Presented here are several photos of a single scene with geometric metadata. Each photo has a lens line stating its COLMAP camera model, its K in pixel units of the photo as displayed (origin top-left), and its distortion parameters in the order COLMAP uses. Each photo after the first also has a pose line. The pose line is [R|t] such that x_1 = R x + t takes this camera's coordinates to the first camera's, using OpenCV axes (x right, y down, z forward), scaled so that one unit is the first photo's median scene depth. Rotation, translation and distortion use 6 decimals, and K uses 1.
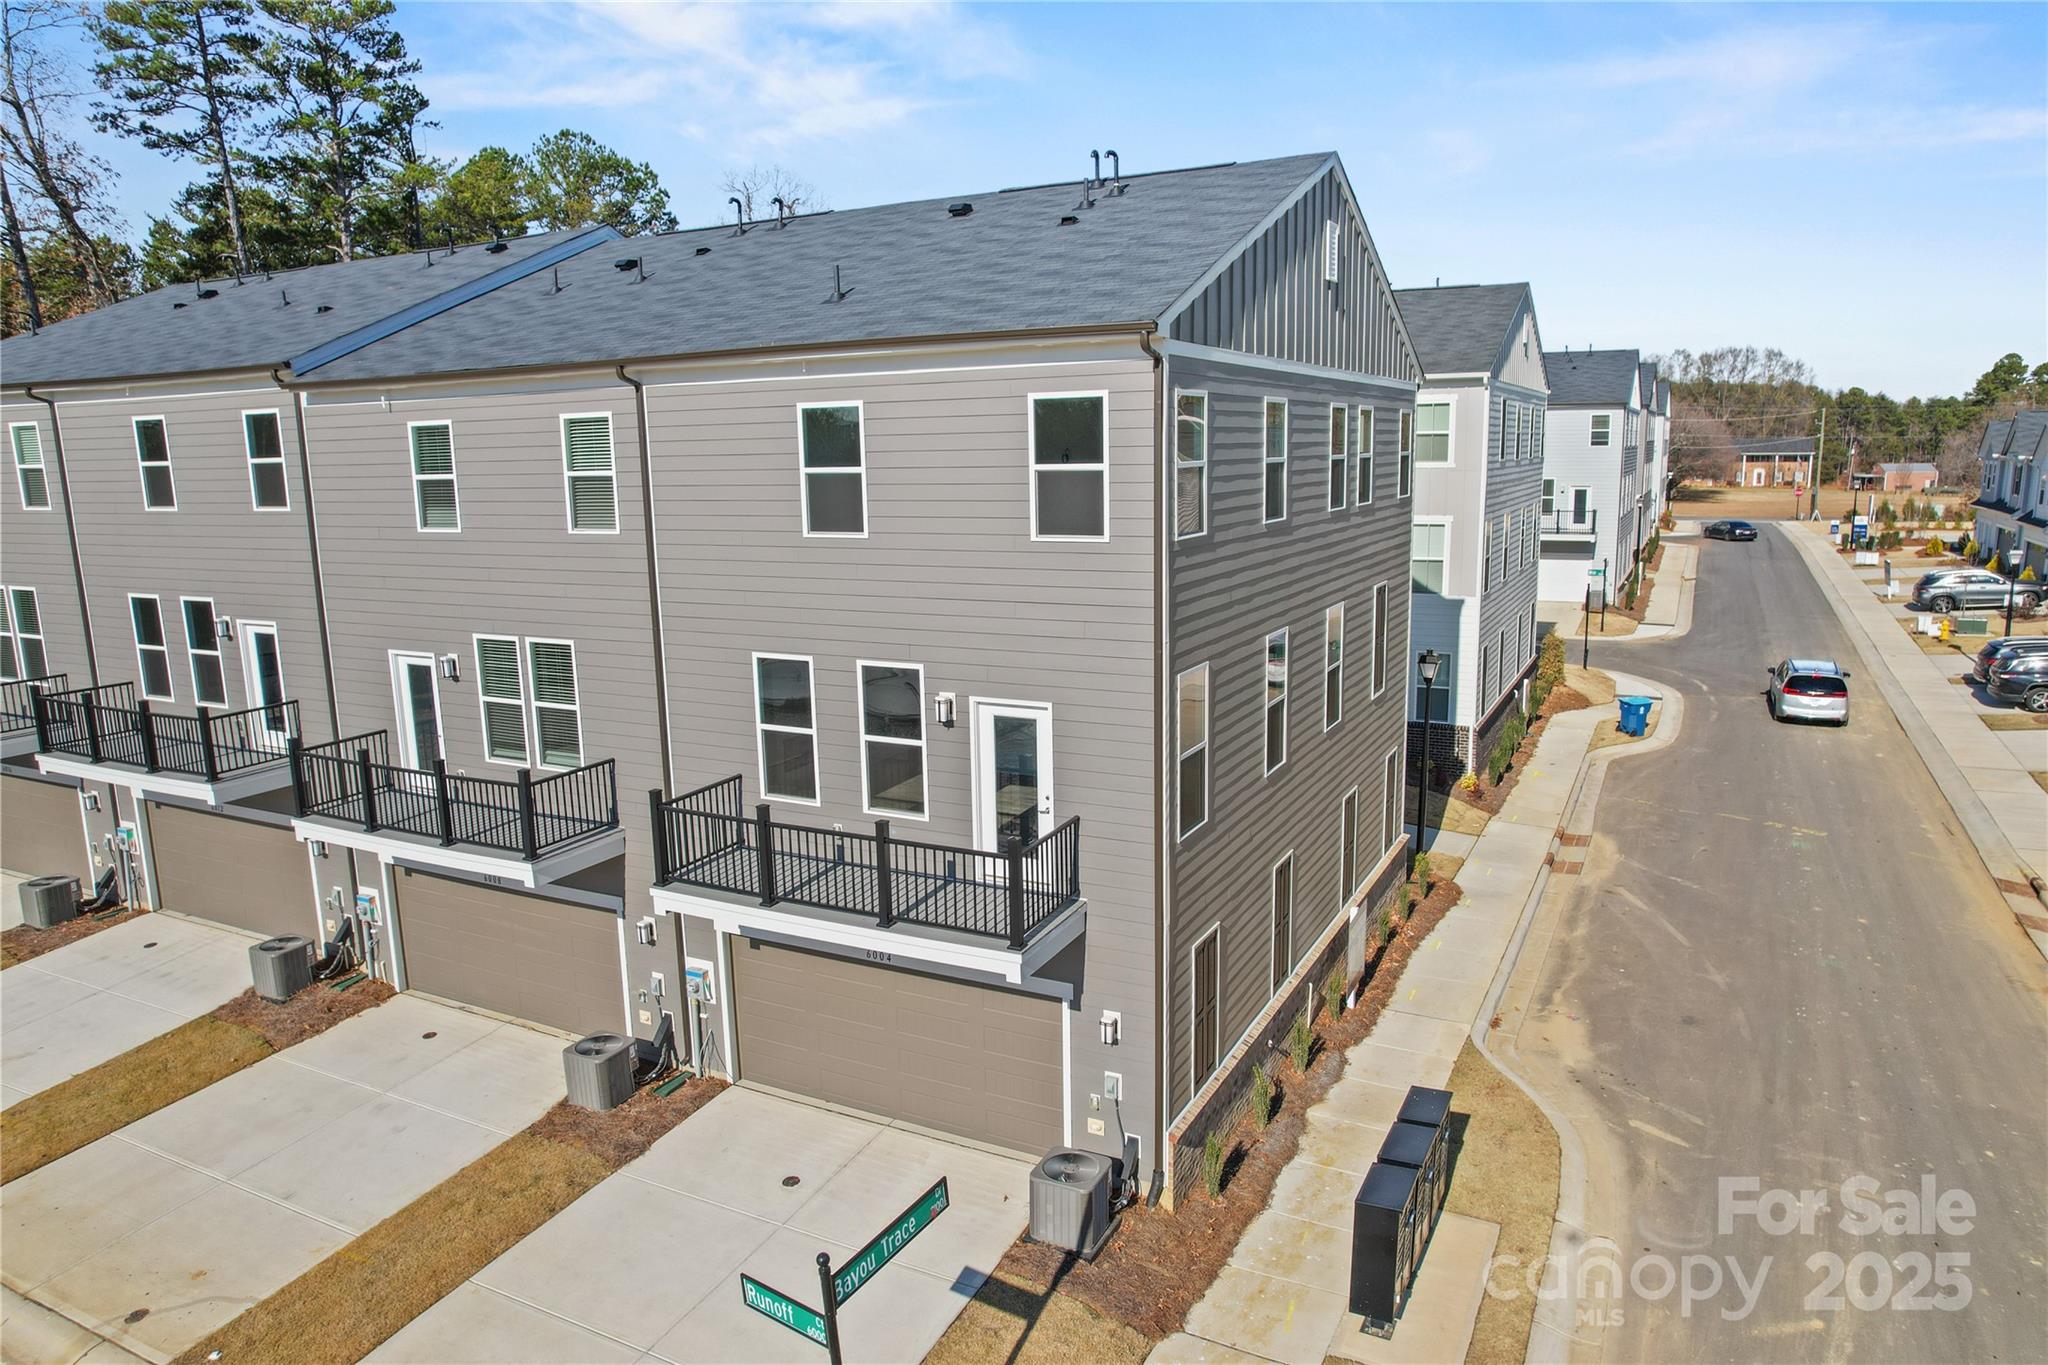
lens RADIAL K [[1330.4, 0, 1022.5], [0, 1330.4, 699.8], [0, 0, 1]] dist [-0.087801, 0.090820]
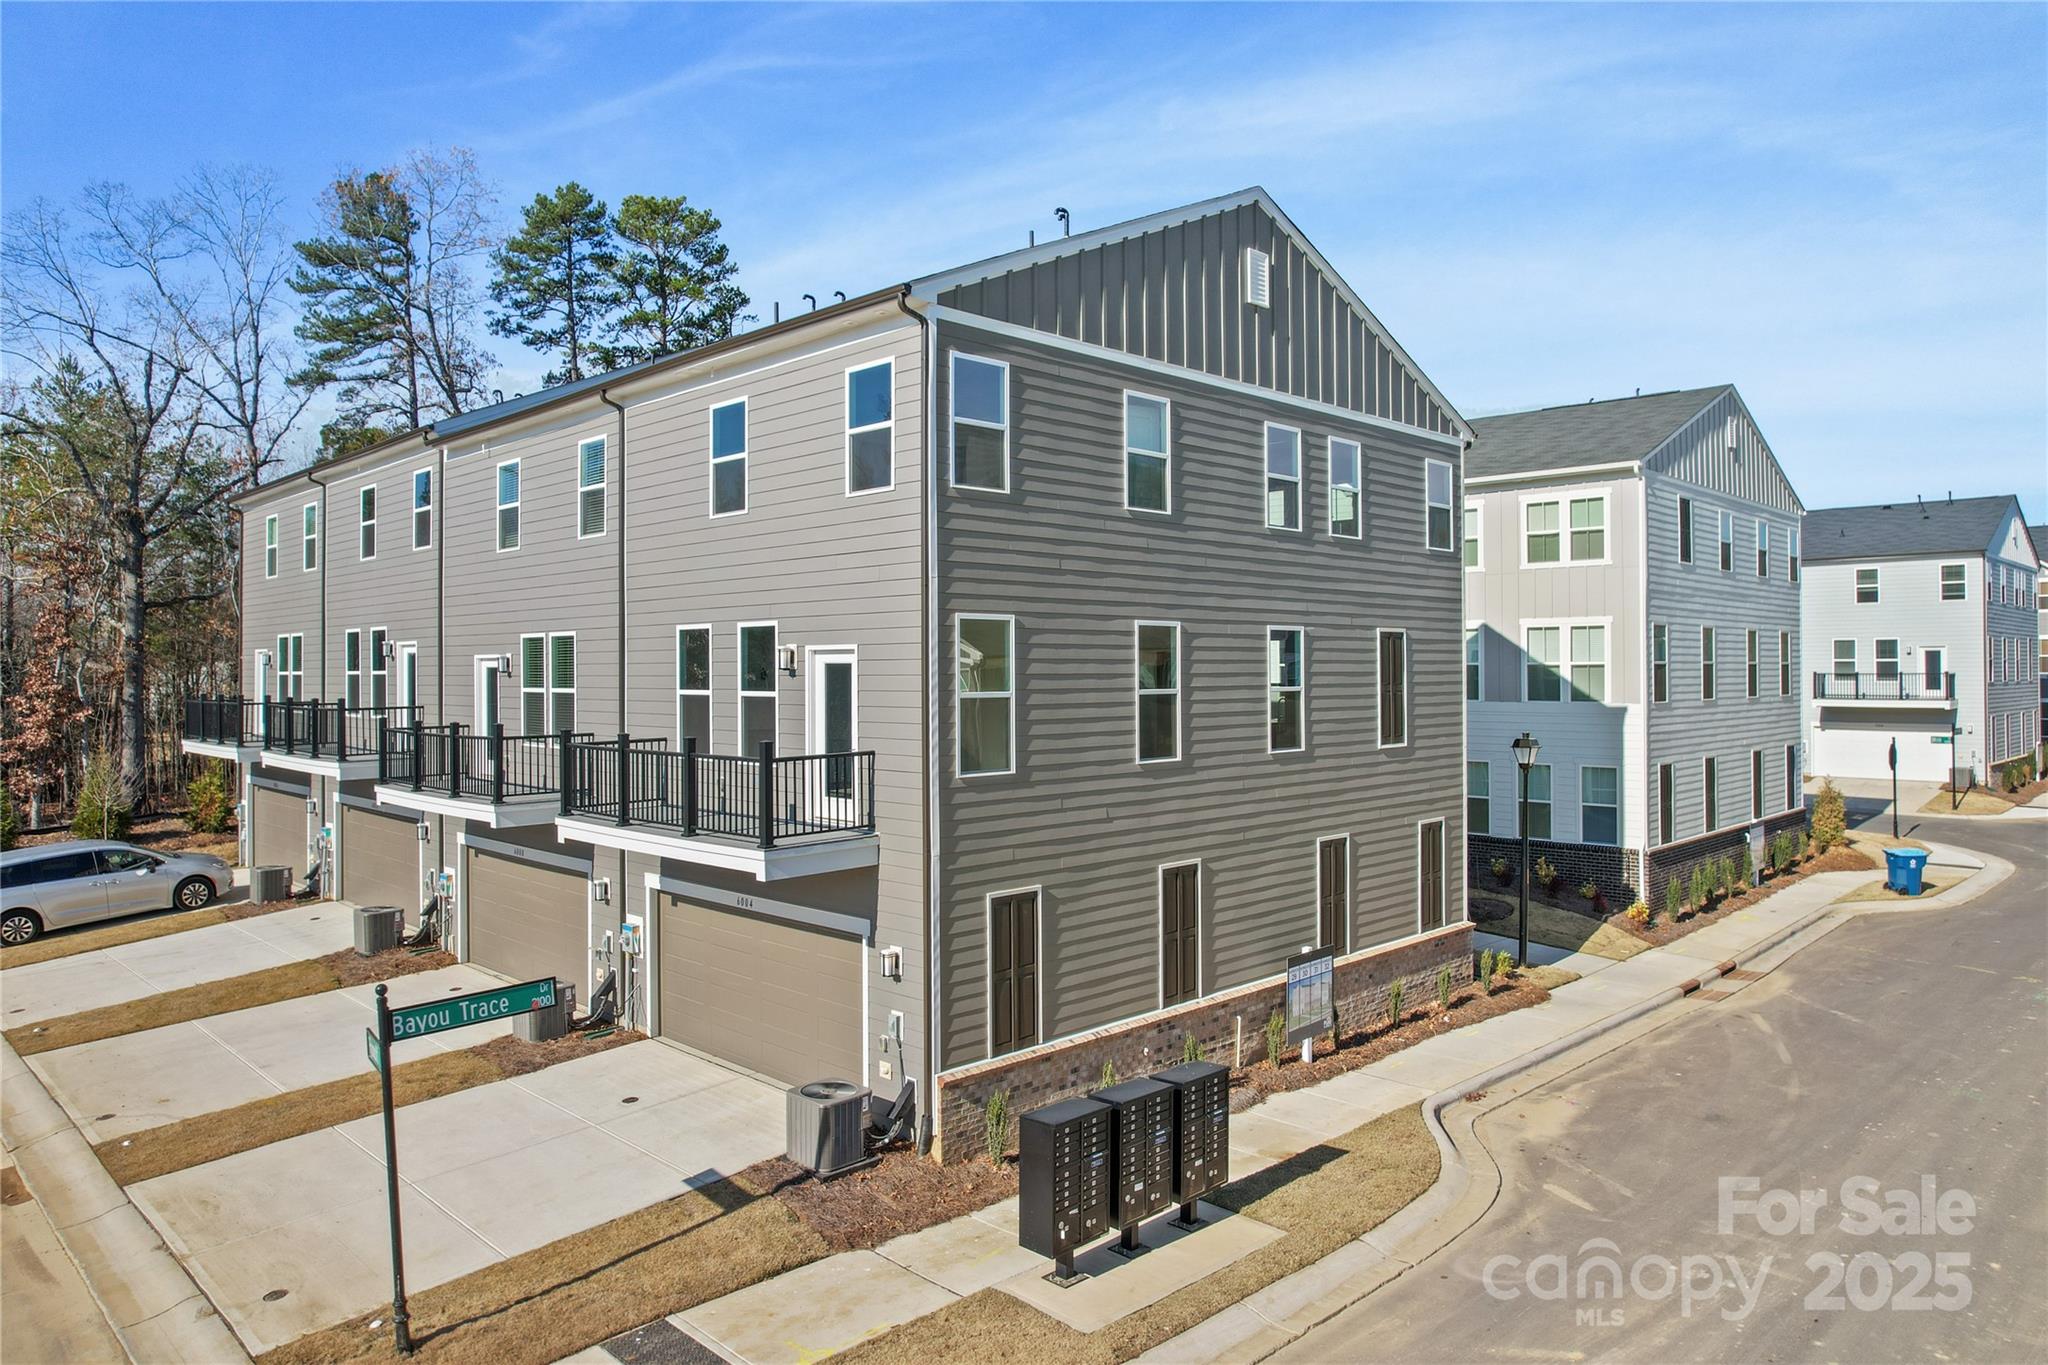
lens RADIAL K [[1358.3, 0, 1012.7], [0, 1358.3, 666.0], [0, 0, 1]] dist [-0.080830, 0.079326]
pose [[0.951602, 0.014797, -0.306977, 0.357035], [-0.073034, 0.981115, -0.179108, 0.154095], [0.298529, 0.192859, 0.934712, 0.006721]]
